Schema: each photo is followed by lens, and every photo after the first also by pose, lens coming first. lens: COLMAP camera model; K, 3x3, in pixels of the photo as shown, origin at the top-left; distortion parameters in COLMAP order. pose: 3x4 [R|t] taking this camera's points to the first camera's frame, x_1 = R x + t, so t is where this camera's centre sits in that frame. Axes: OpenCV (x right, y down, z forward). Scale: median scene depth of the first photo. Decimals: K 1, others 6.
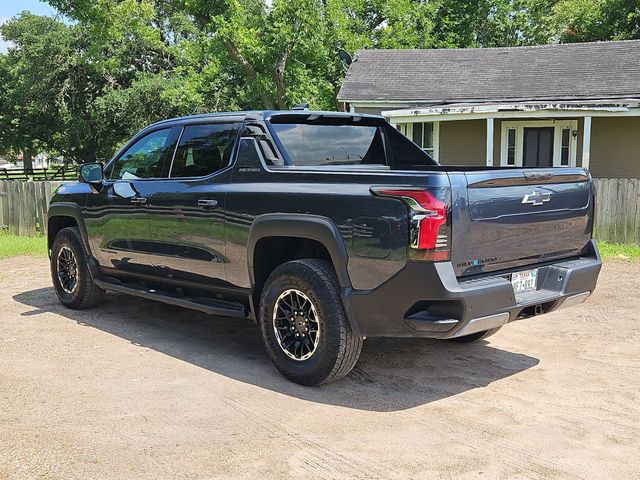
lens RADIAL K [[774.6, 0, 304.4], [0, 774.6, 241.3], [0, 0, 1]] dist [0.026616, 0.025806]
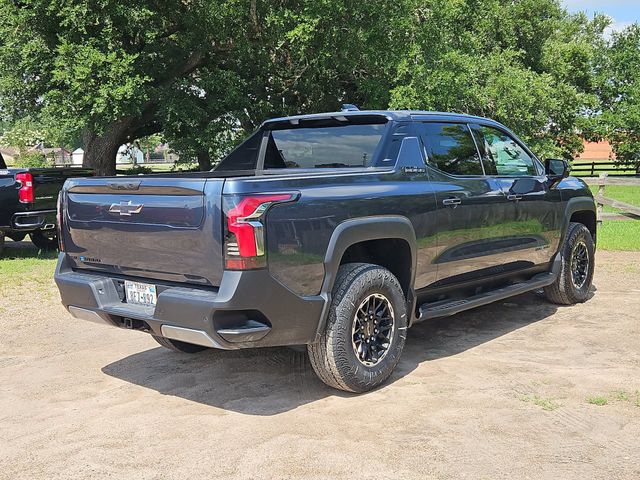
lens RADIAL K [[742.7, 0, 297.5], [0, 742.7, 237.5], [0, 0, 1]] dist [0.004767, 0.035626]
pose [[0.108078, 0.103007, -0.988792, 0.393492], [-0.082998, 0.992080, 0.094278, -0.039339], [0.990672, 0.071878, 0.115771, 0.350403]]
